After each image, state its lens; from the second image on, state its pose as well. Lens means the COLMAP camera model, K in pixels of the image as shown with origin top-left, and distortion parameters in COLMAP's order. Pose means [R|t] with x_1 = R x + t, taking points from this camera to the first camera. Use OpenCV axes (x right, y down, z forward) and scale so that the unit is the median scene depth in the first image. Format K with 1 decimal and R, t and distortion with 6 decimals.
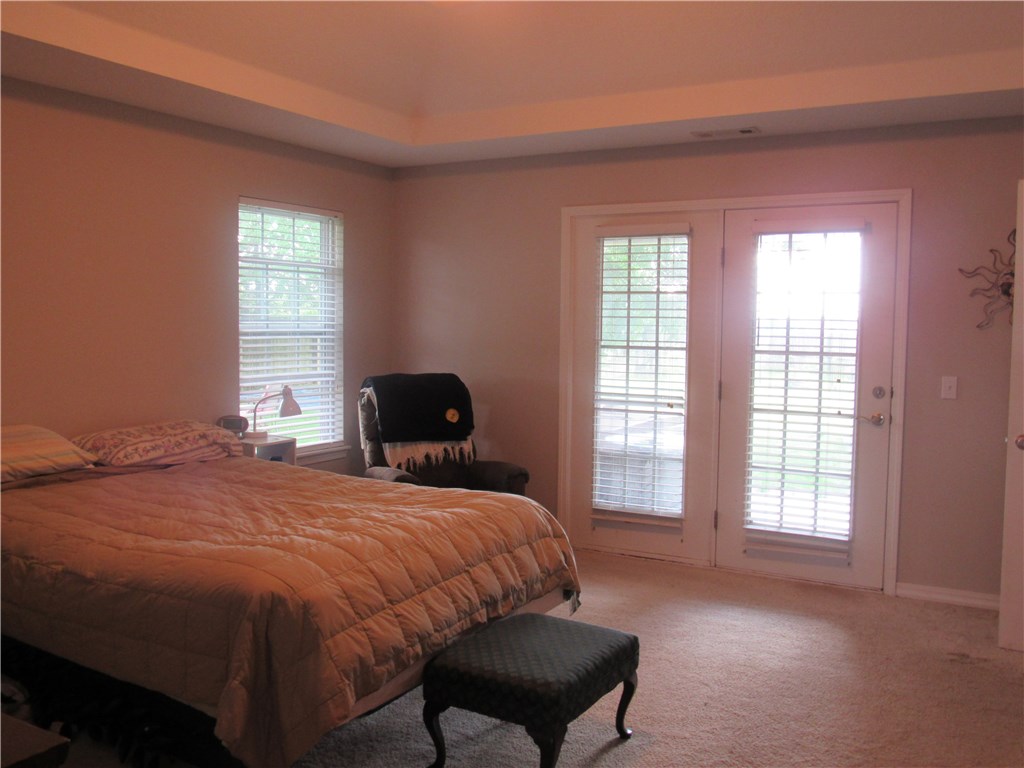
lens RADIAL K [[923.4, 0, 512.2], [0, 923.4, 382.4], [0, 0, 1]] dist [-0.052299, -0.004968]
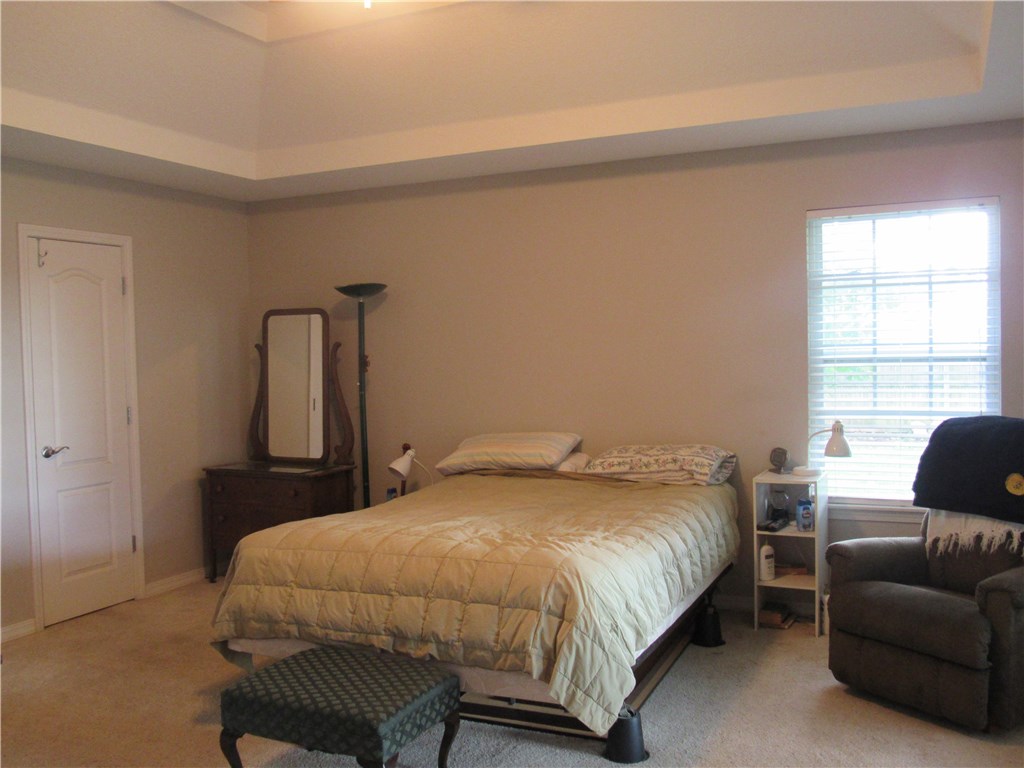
lens RADIAL K [[923.4, 0, 512.2], [0, 923.4, 385.4], [0, 0, 1]] dist [-0.052299, -0.004968]
pose [[0.081834, 0.022336, -0.996396, 0.695201], [-0.046344, 0.998753, 0.018583, -0.037404], [0.995568, 0.044656, 0.082767, 0.744550]]
